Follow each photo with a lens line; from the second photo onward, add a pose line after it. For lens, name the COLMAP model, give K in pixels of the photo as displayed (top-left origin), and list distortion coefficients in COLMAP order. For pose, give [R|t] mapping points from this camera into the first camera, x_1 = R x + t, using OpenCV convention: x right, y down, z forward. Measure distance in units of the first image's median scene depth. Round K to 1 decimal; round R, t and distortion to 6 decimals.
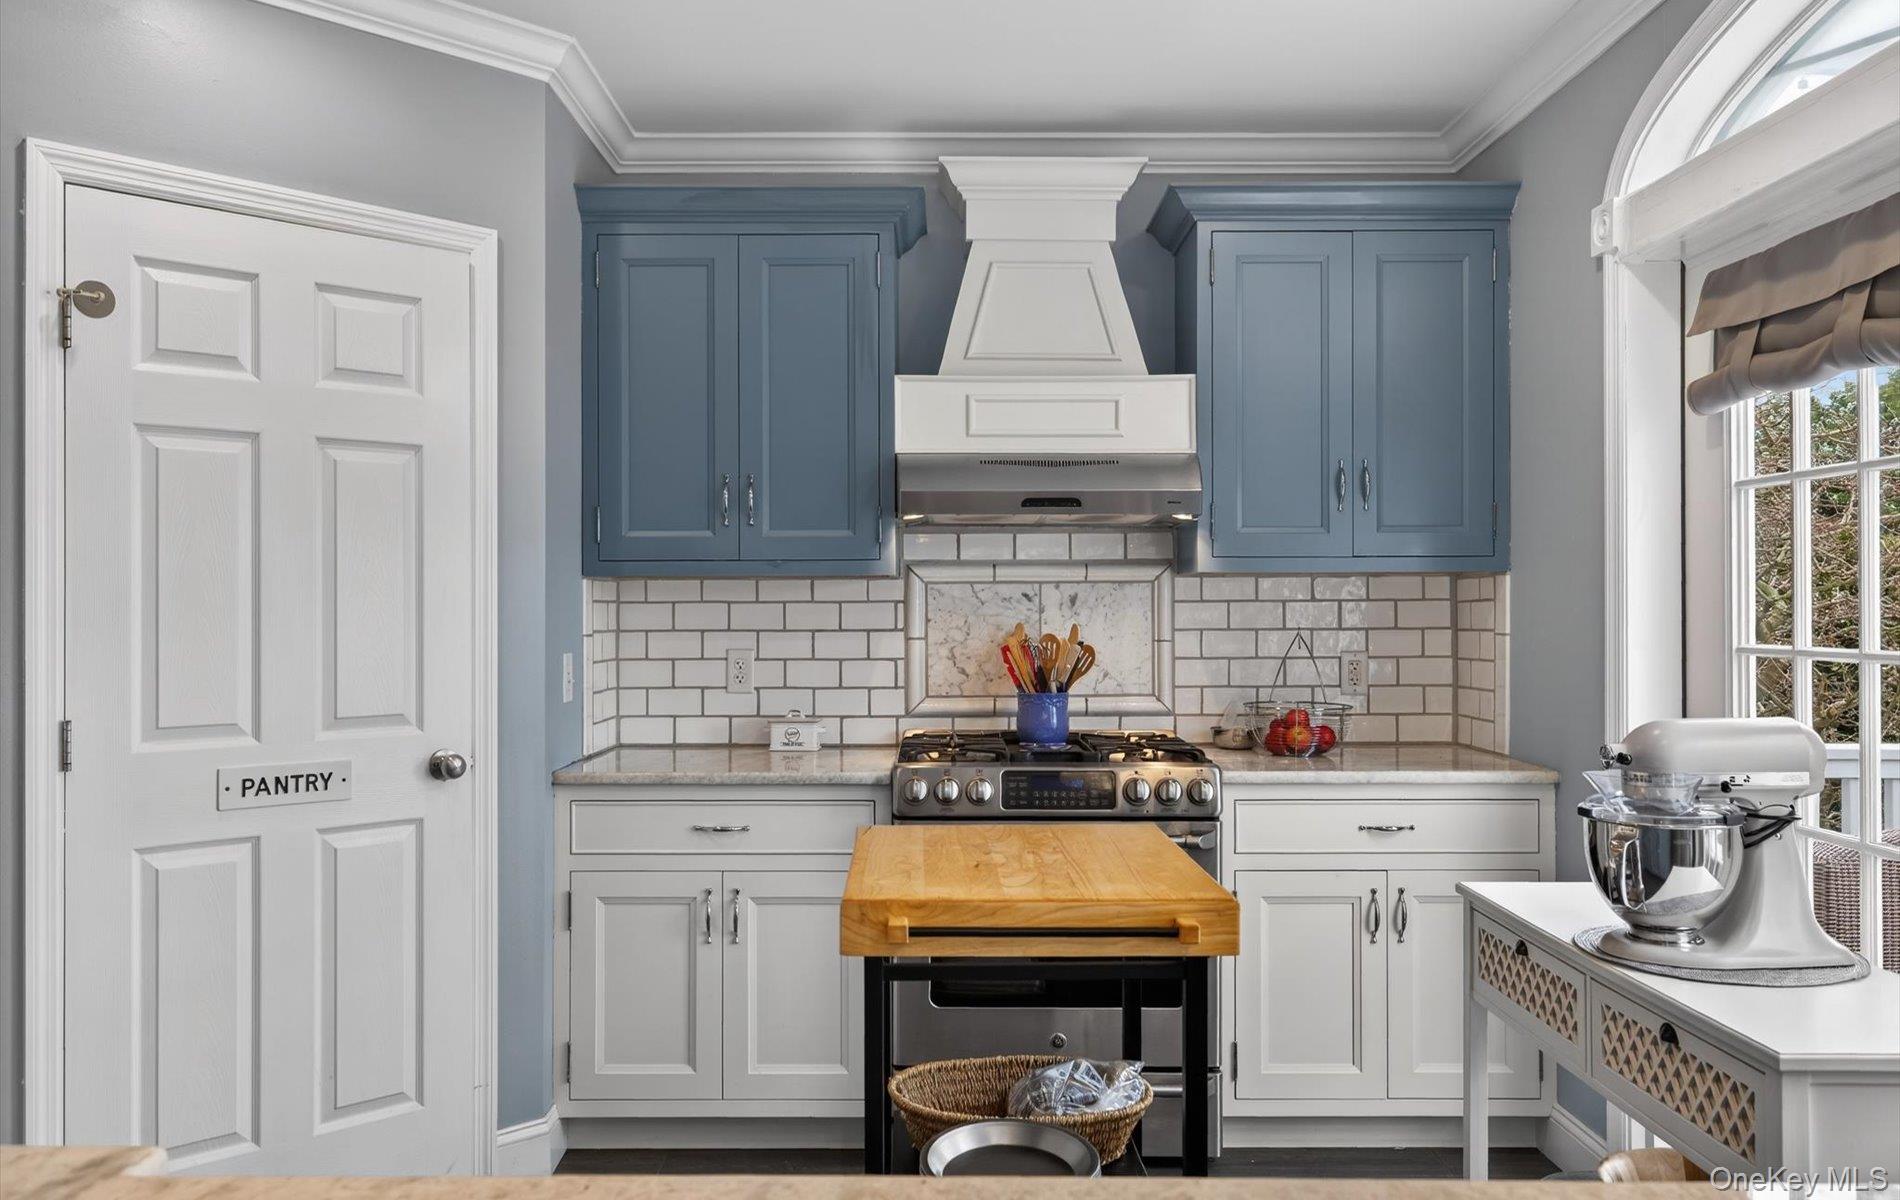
lens RADIAL K [[1433.3, 0, 950.0], [0, 1433.3, 600.0], [0, 0, 1]] dist [-0.000650, 0.000097]
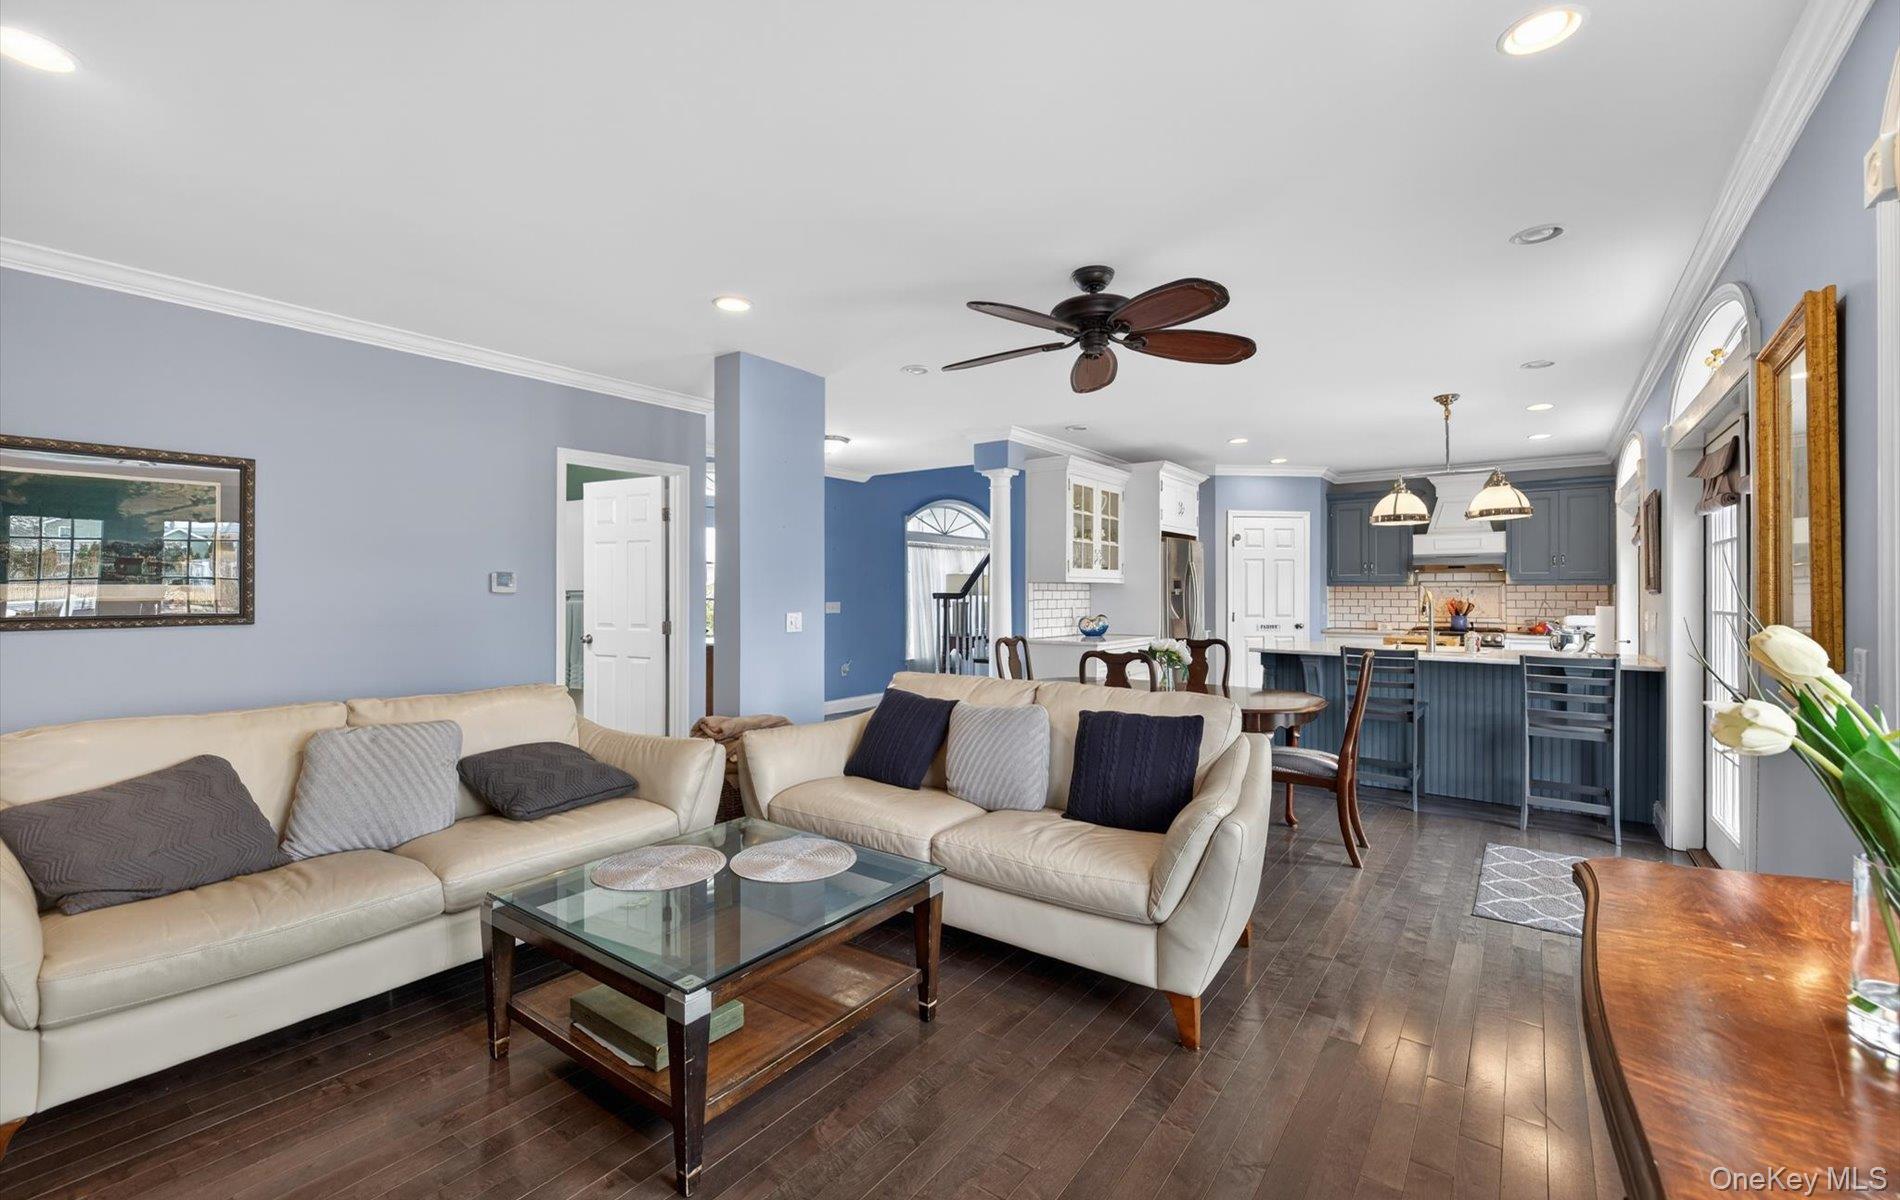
lens RADIAL K [[797.4, 0, 944.3], [0, 797.4, 586.9], [0, 0, 1]] dist [0.012642, 0.000085]
pose [[0.798297, -0.000997, -0.602263, 0.258829], [-0.001130, 0.999994, -0.003154, -0.003762], [0.602262, 0.003199, 0.798292, -1.534274]]
